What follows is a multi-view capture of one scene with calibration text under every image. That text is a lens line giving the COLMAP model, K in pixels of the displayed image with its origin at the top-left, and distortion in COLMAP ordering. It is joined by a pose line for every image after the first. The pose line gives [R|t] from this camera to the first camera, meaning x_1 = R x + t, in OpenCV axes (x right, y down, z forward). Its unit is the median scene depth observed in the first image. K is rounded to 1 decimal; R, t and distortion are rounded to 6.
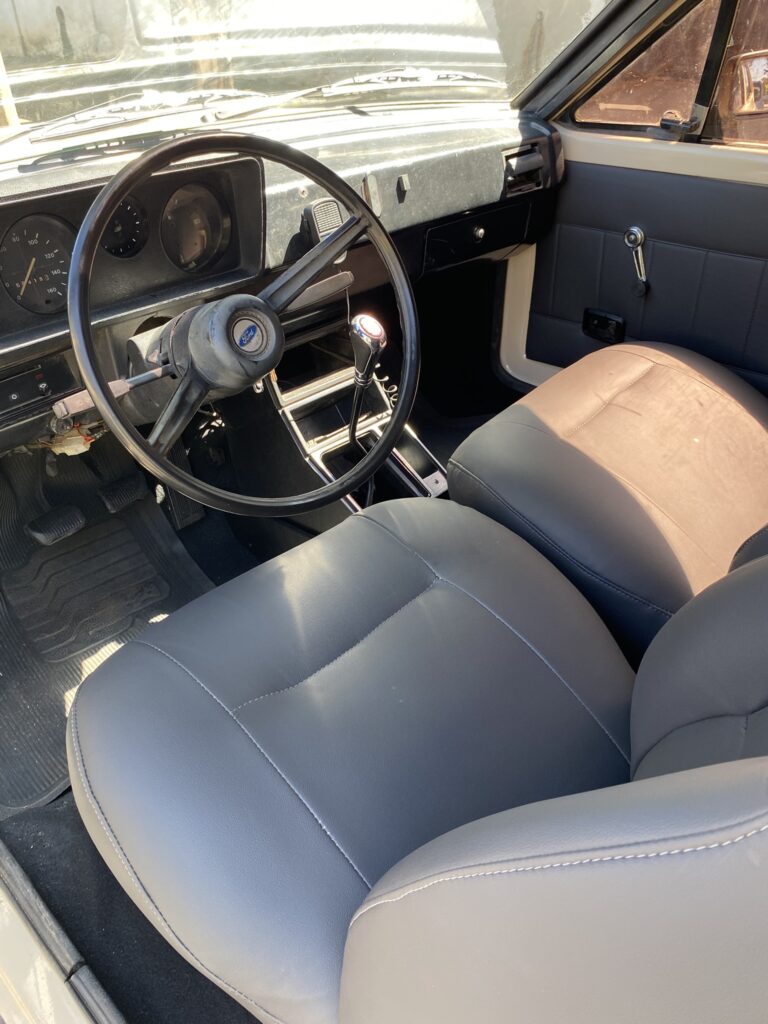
lens RADIAL K [[777.9, 0, 388.1], [0, 777.9, 511.9], [0, 0, 1]] dist [0.029349, -0.033353]
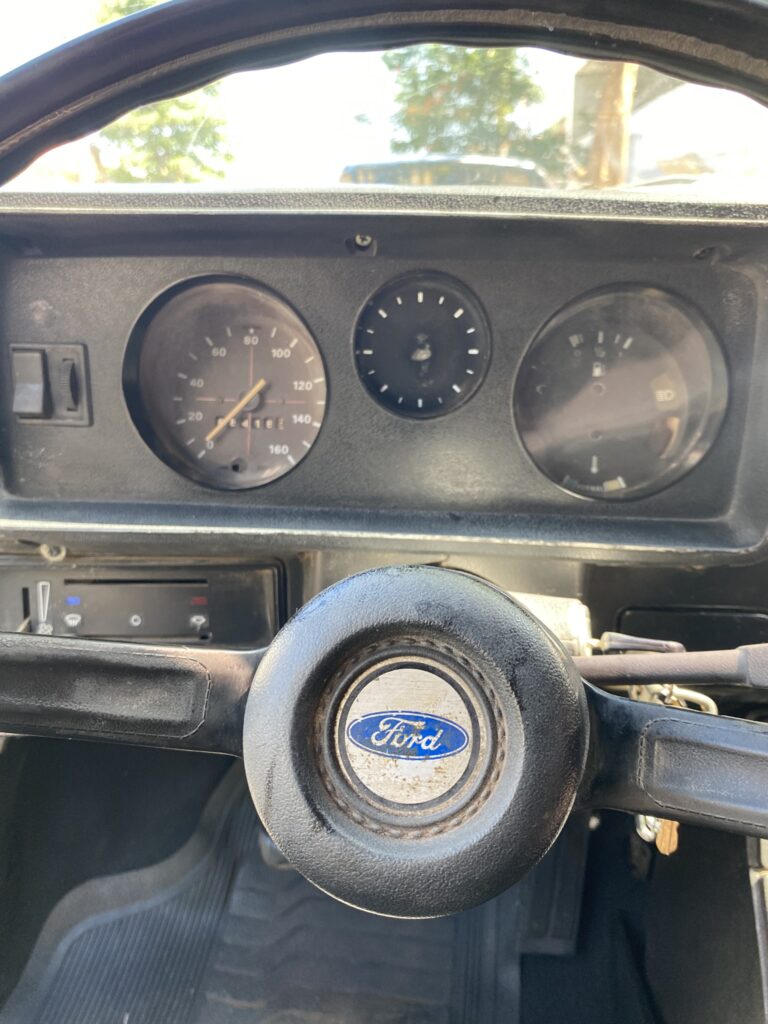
lens RADIAL K [[777.9, 0, 386.8], [0, 777.9, 513.6], [0, 0, 1]] dist [0.029349, -0.033353]
pose [[0.655424, 0.244058, -0.714741, -0.024733], [-0.453742, 0.883771, -0.114310, -0.220025], [0.603770, 0.399230, 0.689984, 0.708843]]
